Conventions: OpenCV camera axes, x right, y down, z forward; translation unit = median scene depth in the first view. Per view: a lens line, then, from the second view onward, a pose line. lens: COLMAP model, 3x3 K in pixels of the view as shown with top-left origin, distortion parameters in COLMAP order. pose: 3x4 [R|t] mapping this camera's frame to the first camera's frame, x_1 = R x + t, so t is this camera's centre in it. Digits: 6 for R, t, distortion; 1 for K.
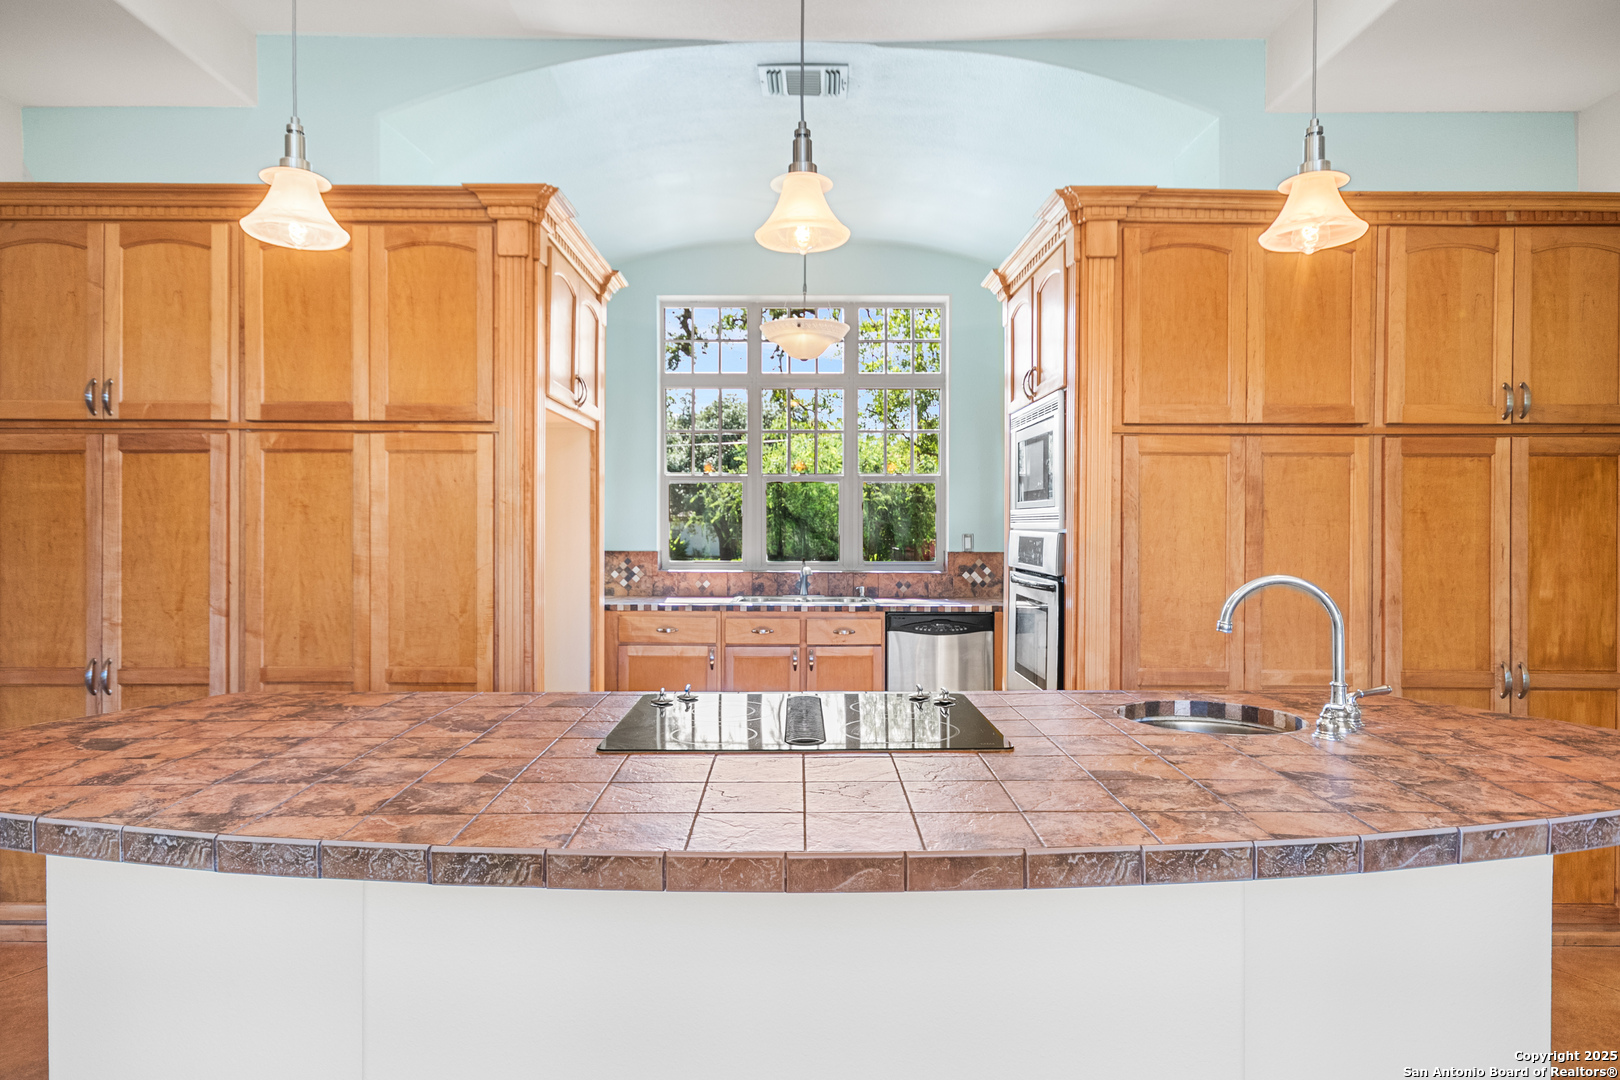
lens RADIAL K [[988.6, 0, 812.2], [0, 988.6, 536.8], [0, 0, 1]] dist [-0.000018, 0.000002]
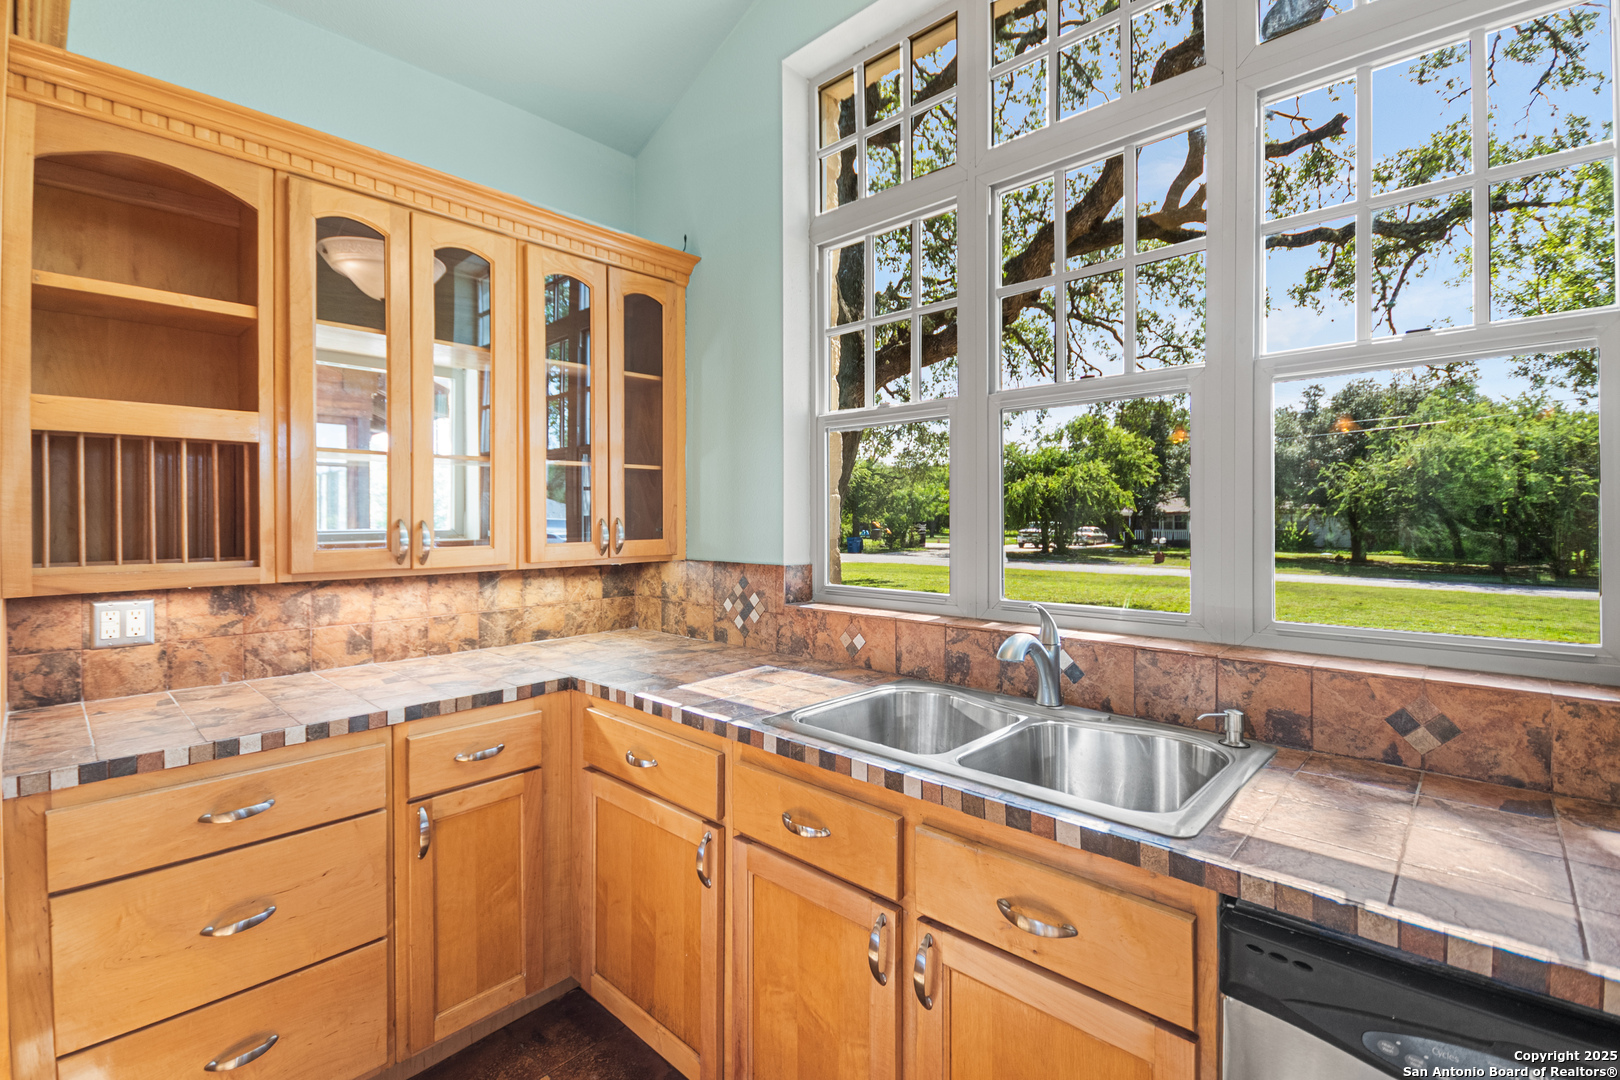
lens RADIAL K [[721.1, 0, 805.6], [0, 721.1, 529.2], [0, 0, 1]] dist [0.010387, -0.002902]
pose [[0.721163, 0.006532, -0.692735, 0.108905], [-0.004408, 0.999979, 0.004840, -0.006233], [0.692752, -0.000437, 0.721176, 0.738901]]
